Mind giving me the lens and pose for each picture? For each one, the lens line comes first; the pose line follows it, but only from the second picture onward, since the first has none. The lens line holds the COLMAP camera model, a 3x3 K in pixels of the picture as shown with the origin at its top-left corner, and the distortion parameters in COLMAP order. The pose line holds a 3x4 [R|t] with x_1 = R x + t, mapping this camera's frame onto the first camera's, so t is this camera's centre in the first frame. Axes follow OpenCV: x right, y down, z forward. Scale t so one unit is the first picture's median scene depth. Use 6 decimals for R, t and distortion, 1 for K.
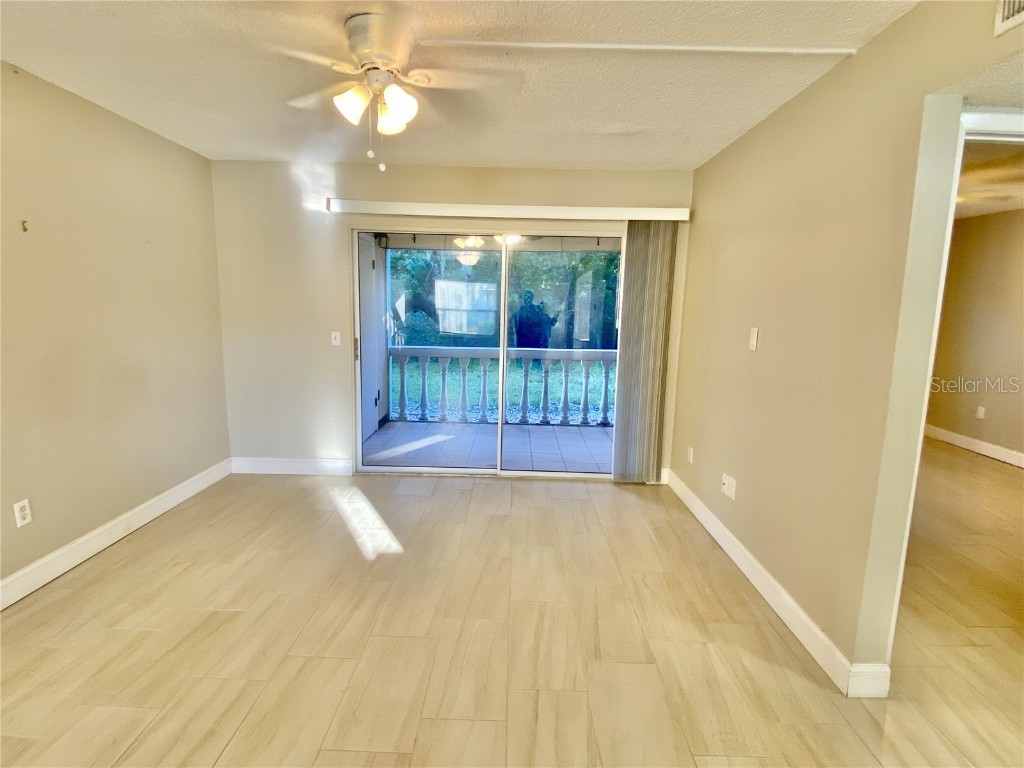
lens RADIAL K [[538.6, 0, 512.0], [0, 538.6, 386.3], [0, 0, 1]] dist [-0.000320, -0.003077]
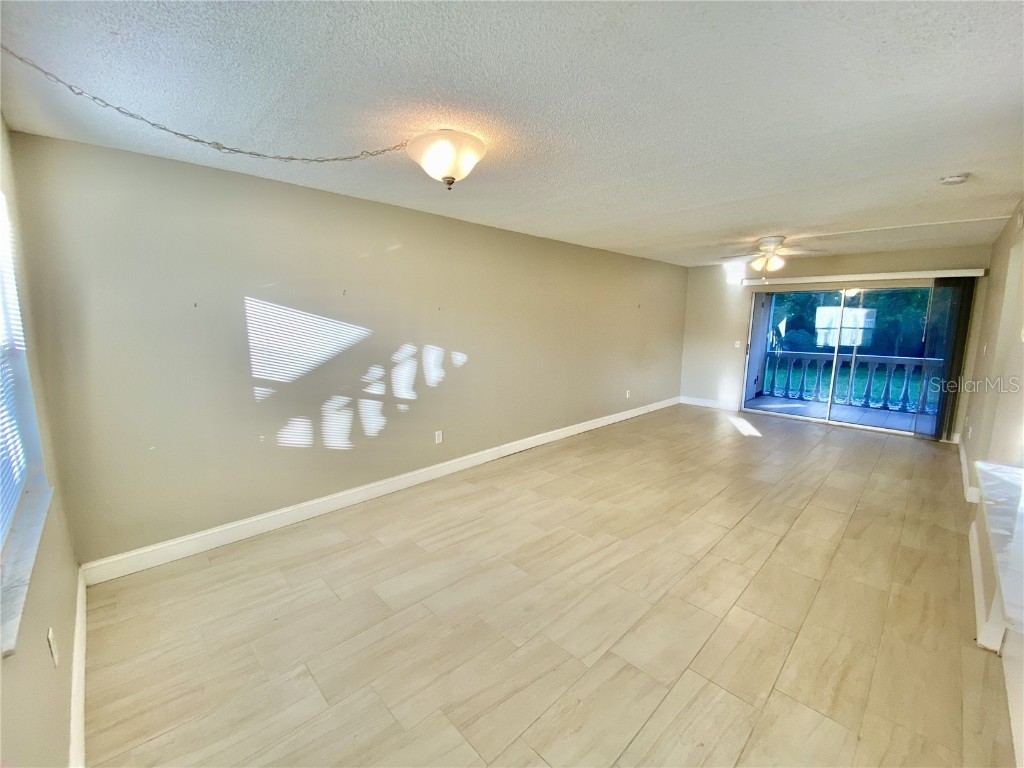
lens RADIAL K [[416.4, 0, 510.3], [0, 416.4, 383.9], [0, 0, 1]] dist [-0.001171, -0.000073]
pose [[0.706679, 0.094172, -0.701239, 0.173780], [-0.099393, 0.994488, 0.033390, 0.088347], [0.700518, 0.046102, 0.712144, -0.673621]]
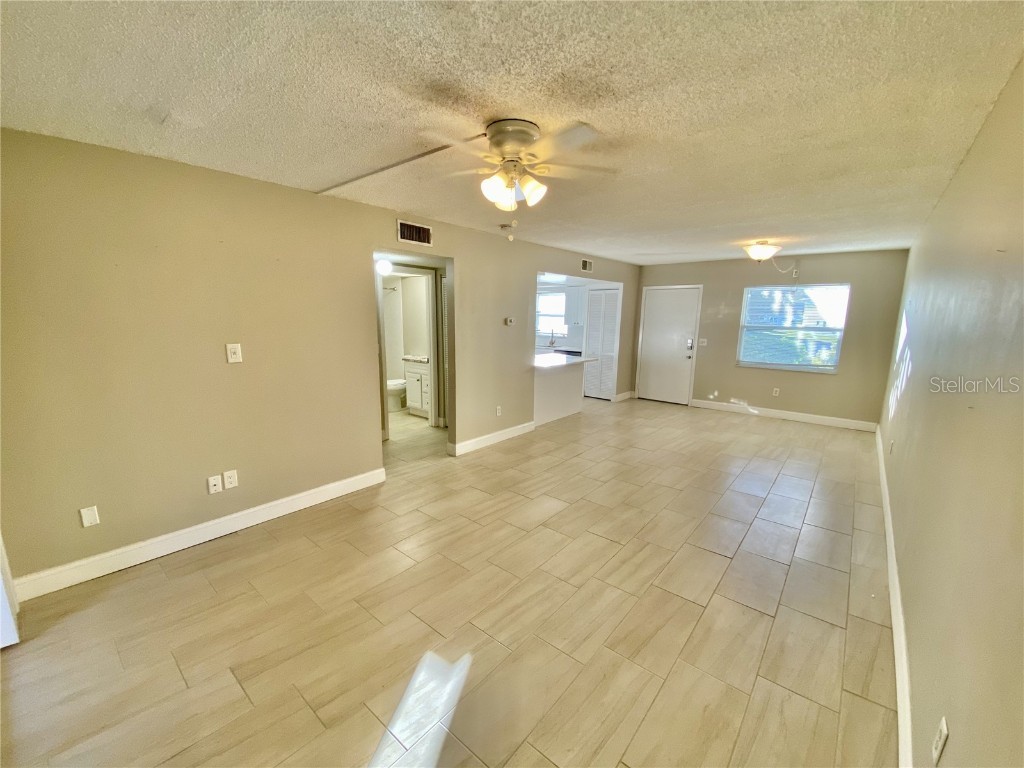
lens RADIAL K [[416.4, 0, 512.6], [0, 416.4, 386.3], [0, 0, 1]] dist [-0.001171, -0.000073]
pose [[-0.776508, -0.148981, 0.612242, -0.412829], [0.067669, 0.946311, 0.316097, -0.174905], [-0.626464, 0.286881, -0.724736, 0.825989]]
